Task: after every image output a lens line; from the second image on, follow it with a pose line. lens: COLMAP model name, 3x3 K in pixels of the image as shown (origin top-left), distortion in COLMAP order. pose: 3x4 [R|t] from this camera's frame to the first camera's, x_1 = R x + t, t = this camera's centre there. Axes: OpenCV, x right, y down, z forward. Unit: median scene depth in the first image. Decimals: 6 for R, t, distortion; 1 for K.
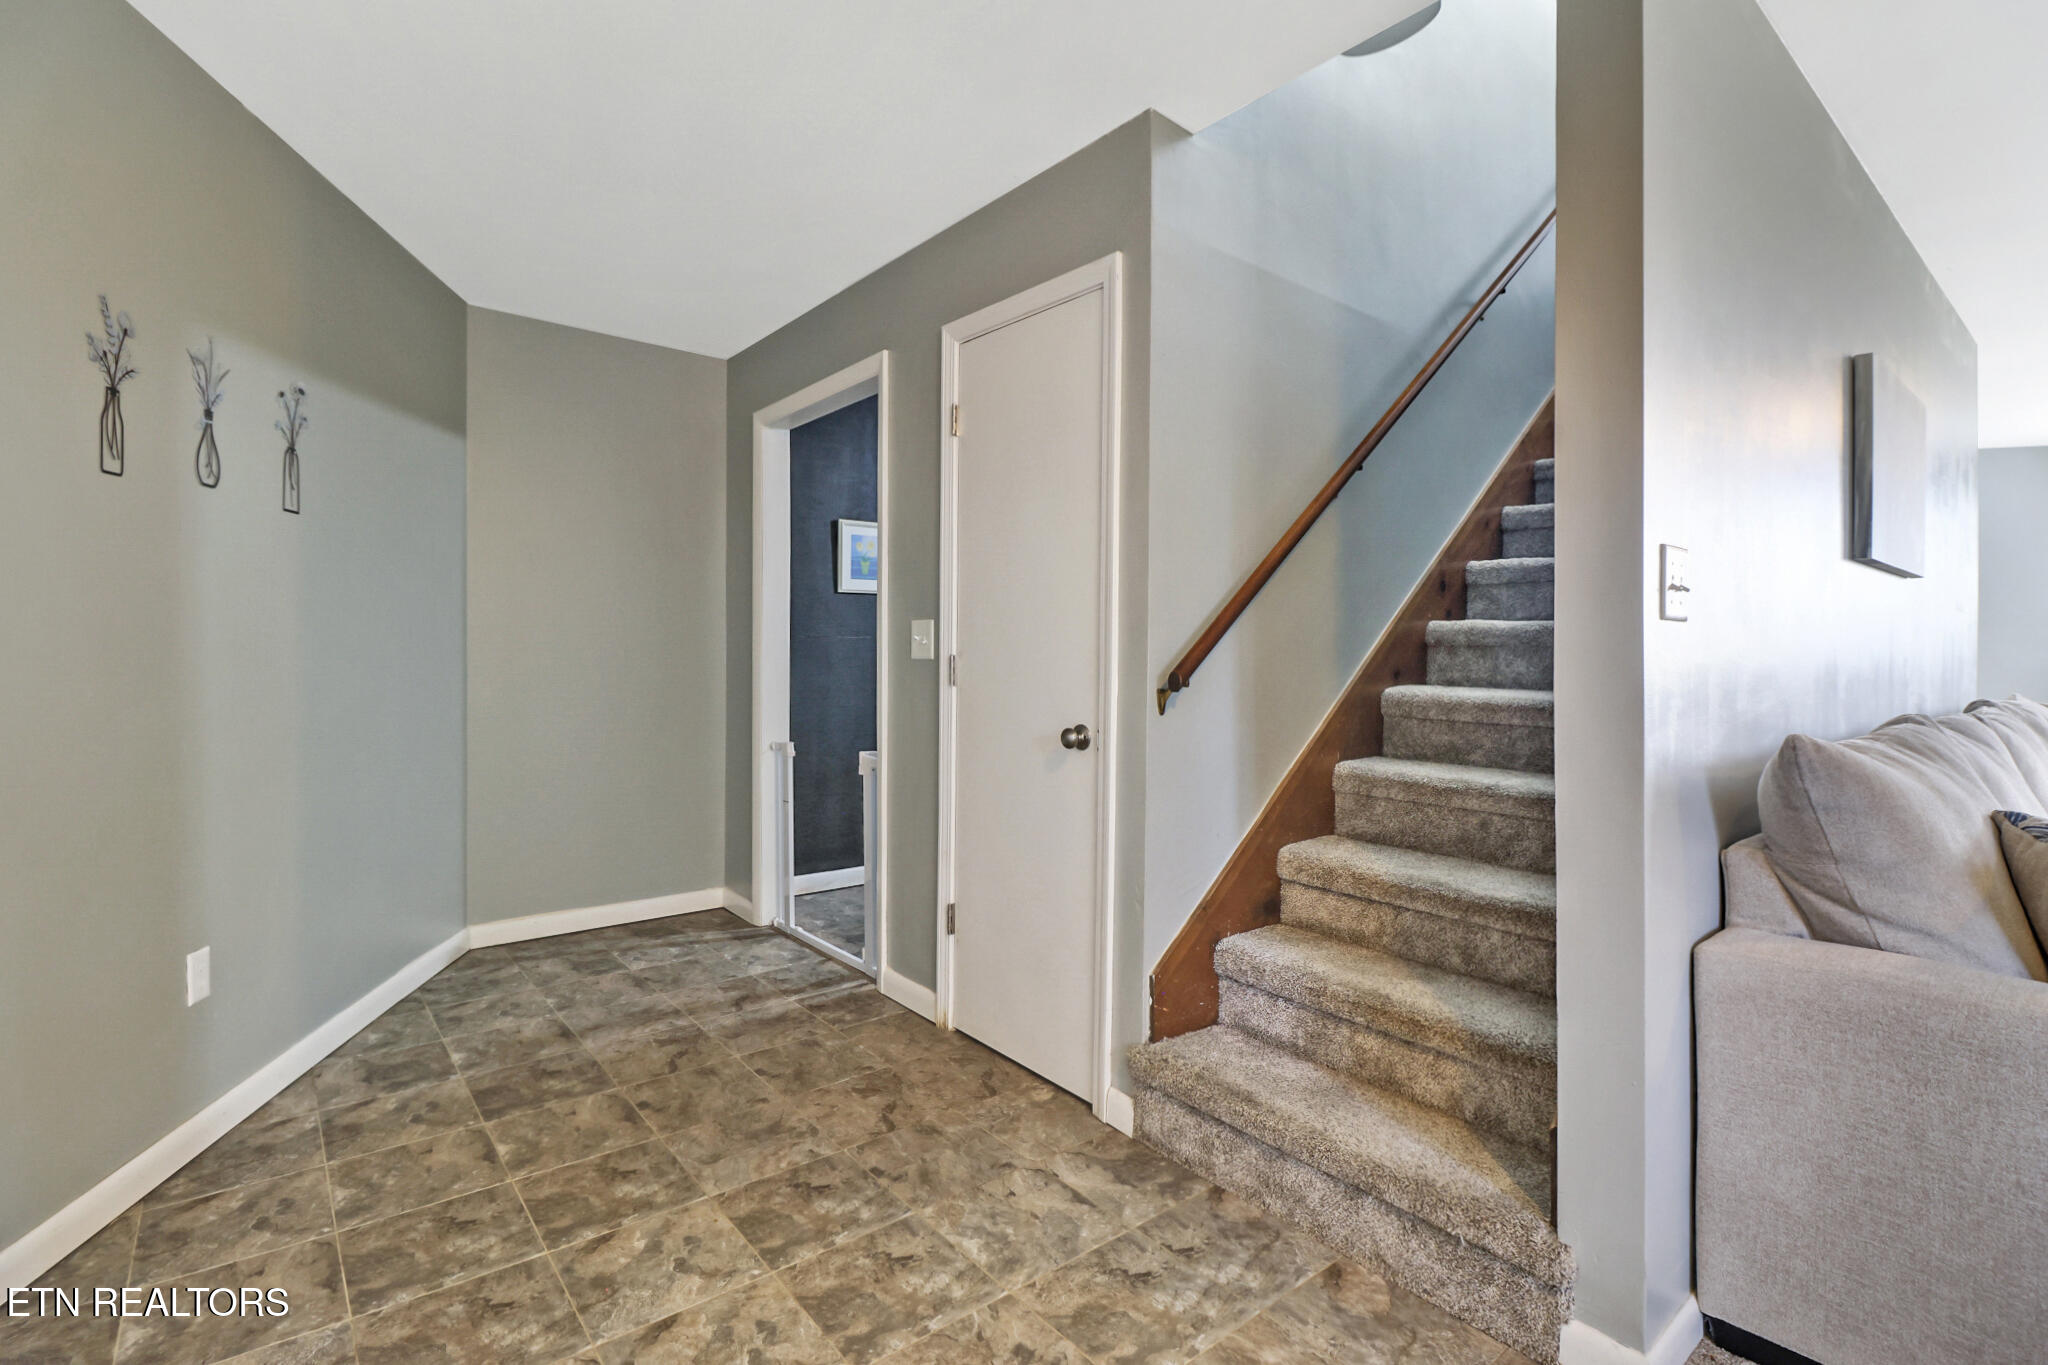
lens RADIAL K [[975.9, 0, 1034.9], [0, 975.9, 649.9], [0, 0, 1]] dist [0.000163, -0.007400]
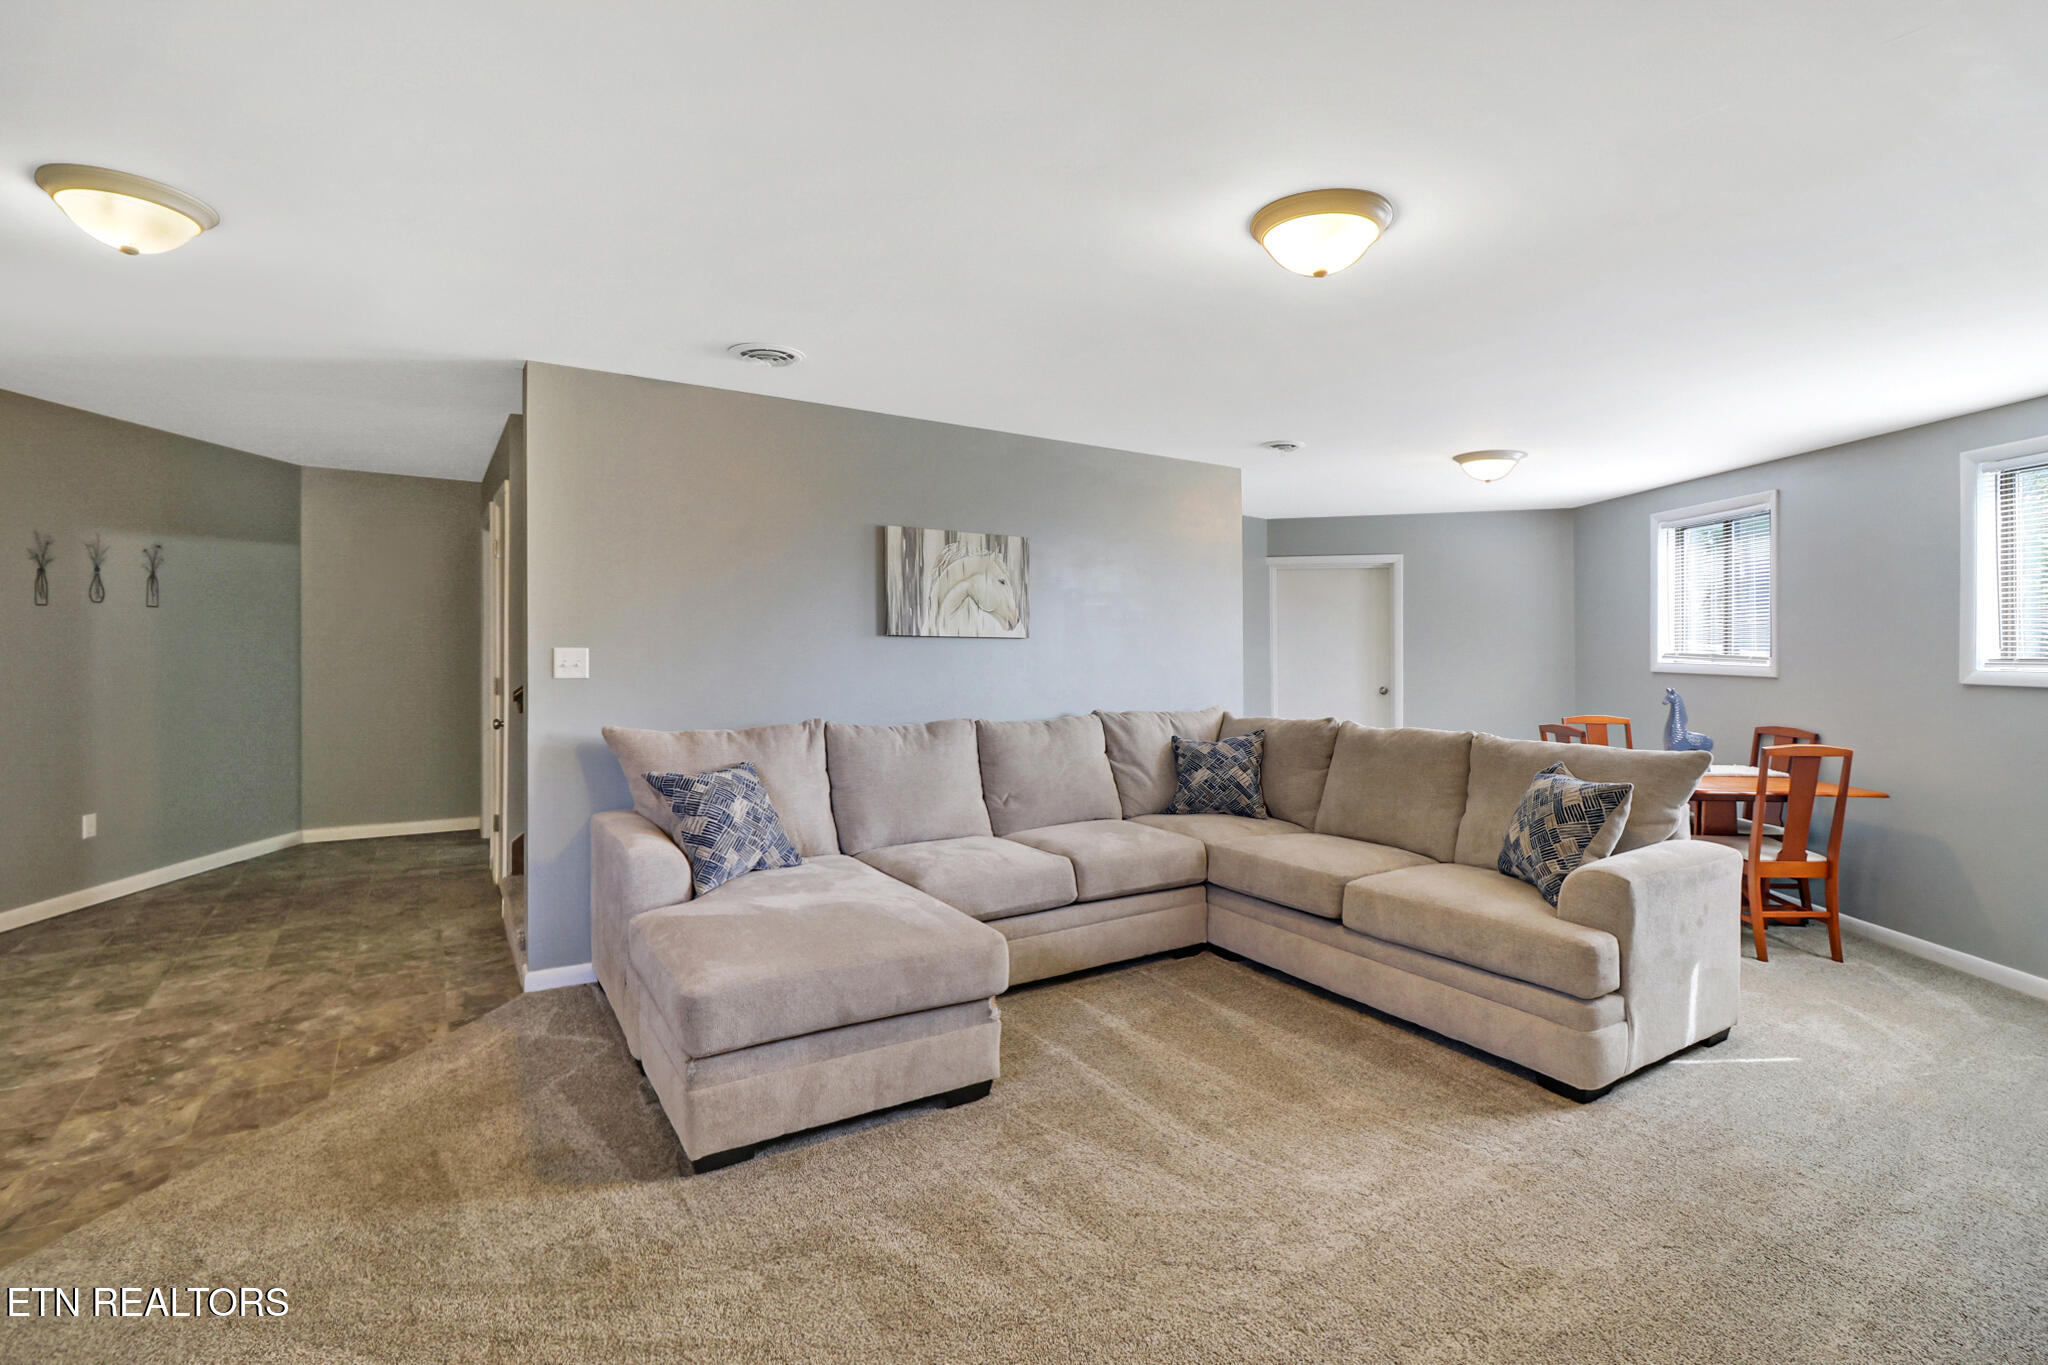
lens RADIAL K [[975.9, 0, 1034.9], [0, 975.9, 649.9], [0, 0, 1]] dist [0.000163, -0.007400]
pose [[0.992343, 0.003631, -0.123459, 1.547405], [-0.002692, 0.999966, 0.007765, -0.088053], [0.123483, -0.007373, 0.992319, -0.923192]]
